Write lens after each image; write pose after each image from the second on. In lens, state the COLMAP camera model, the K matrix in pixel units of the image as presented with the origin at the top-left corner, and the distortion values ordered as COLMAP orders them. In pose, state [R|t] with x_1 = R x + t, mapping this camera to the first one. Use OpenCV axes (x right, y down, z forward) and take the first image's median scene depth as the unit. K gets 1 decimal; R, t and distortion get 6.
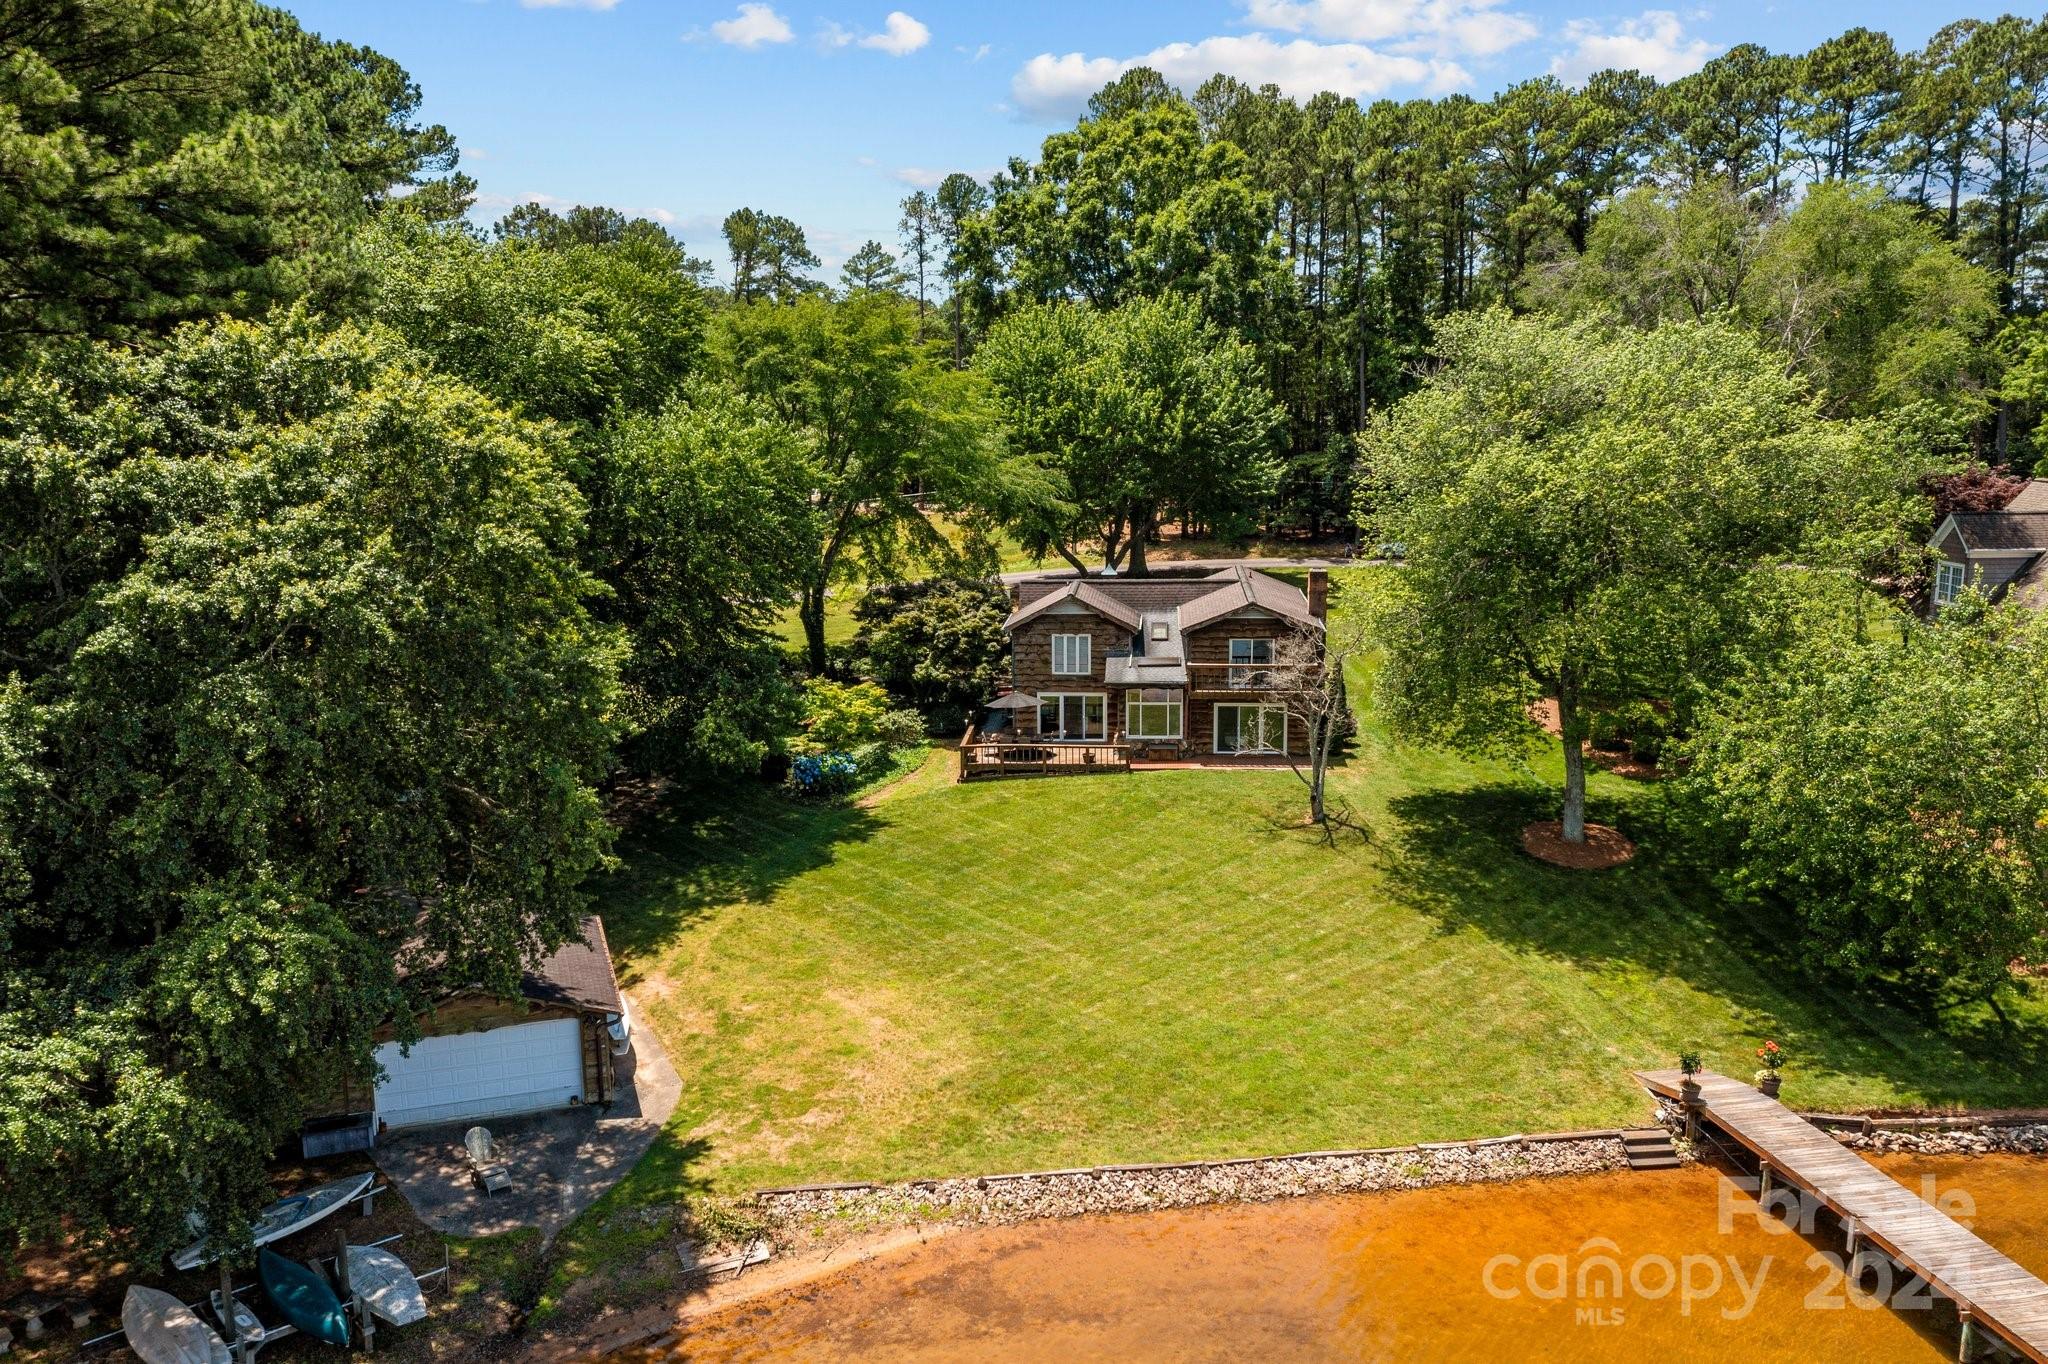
lens RADIAL K [[1624.4, 0, 1021.8], [0, 1624.4, 682.2], [0, 0, 1]] dist [-0.000929, 0.005589]
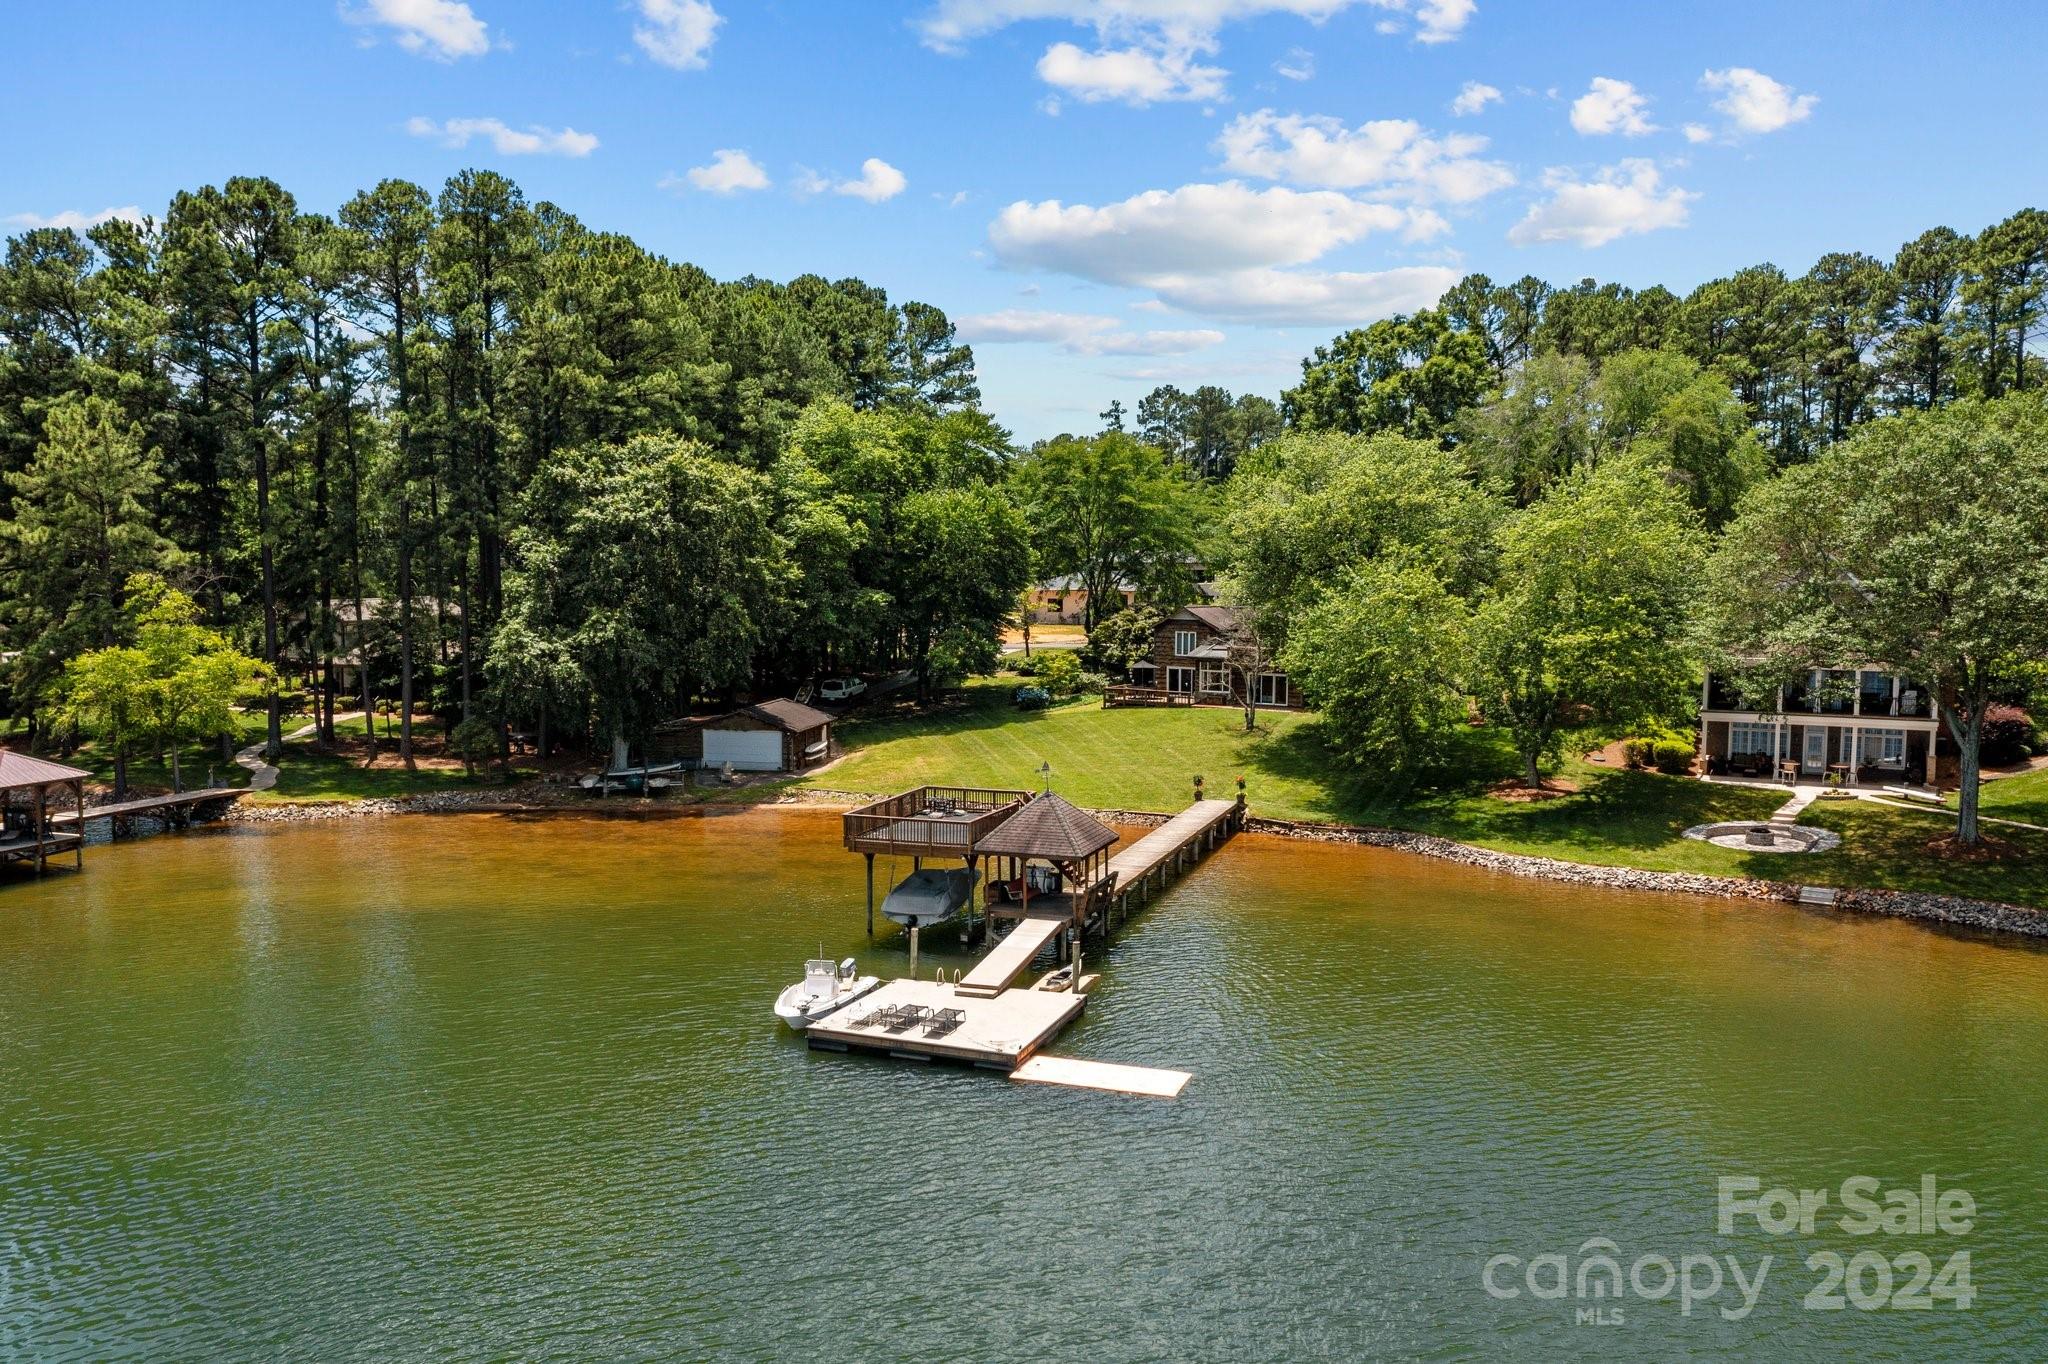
lens RADIAL K [[1624.4, 0, 1021.8], [0, 1624.4, 682.2], [0, 0, 1]] dist [-0.000929, 0.005589]
pose [[0.874420, 0.054777, -0.482068, 0.714668], [-0.103816, 0.991717, -0.075622, 0.171532], [0.473933, 0.116172, 0.872864, -0.550200]]
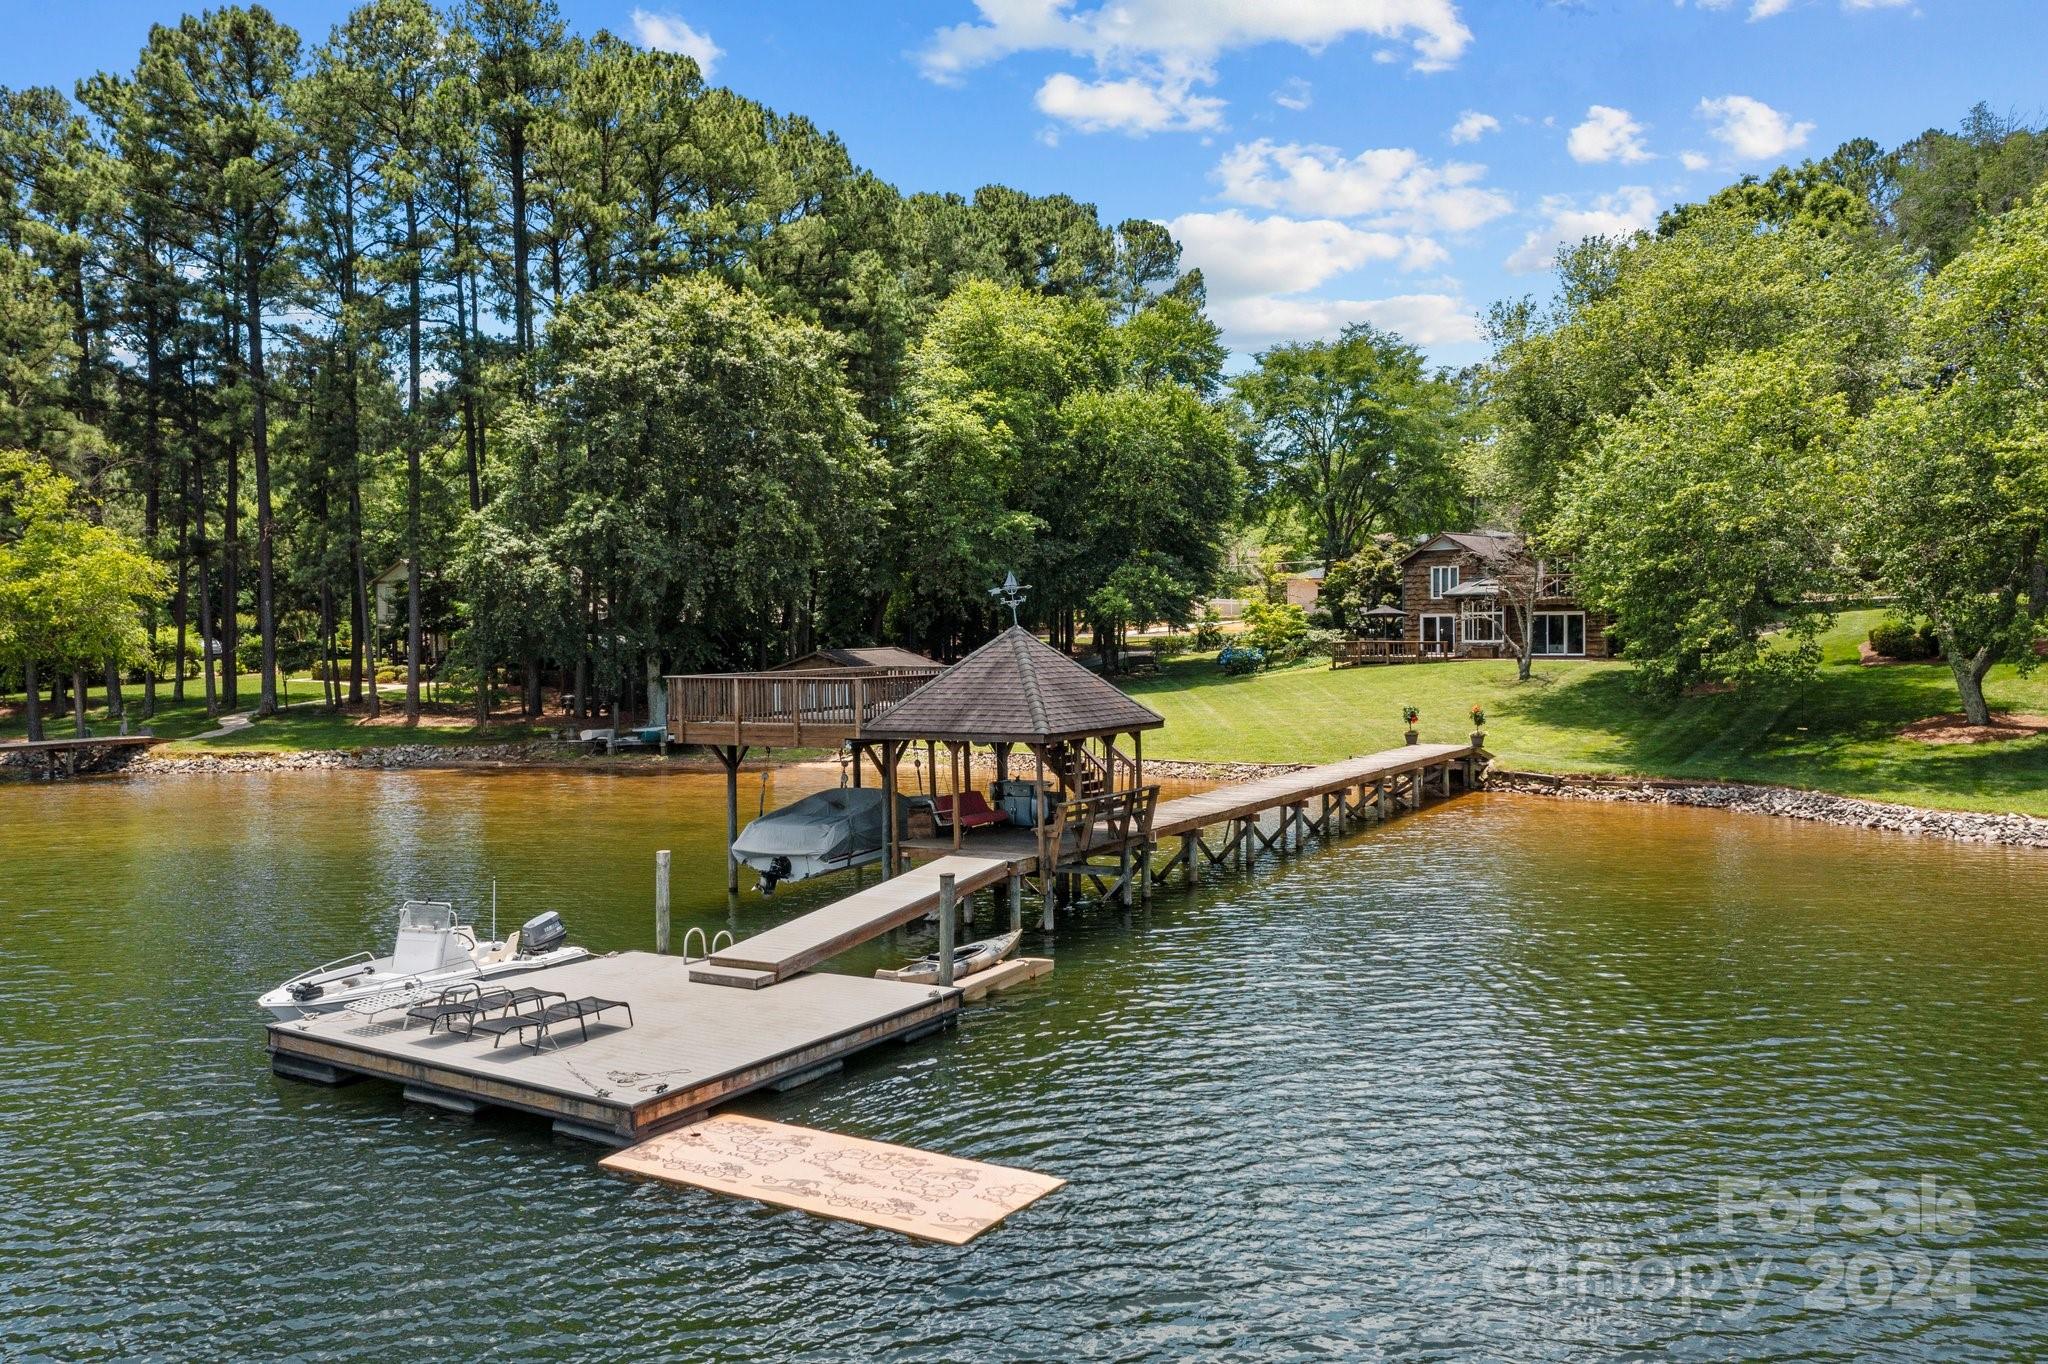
lens RADIAL K [[1629.0, 0, 1024.9], [0, 1629.0, 662.1], [0, 0, 1]] dist [0.003673, 0.004371]
pose [[0.757696, 0.019353, -0.652321, 0.622424], [-0.116894, 0.987420, -0.106482, 0.220762], [0.642054, 0.156933, 0.750426, -0.135544]]
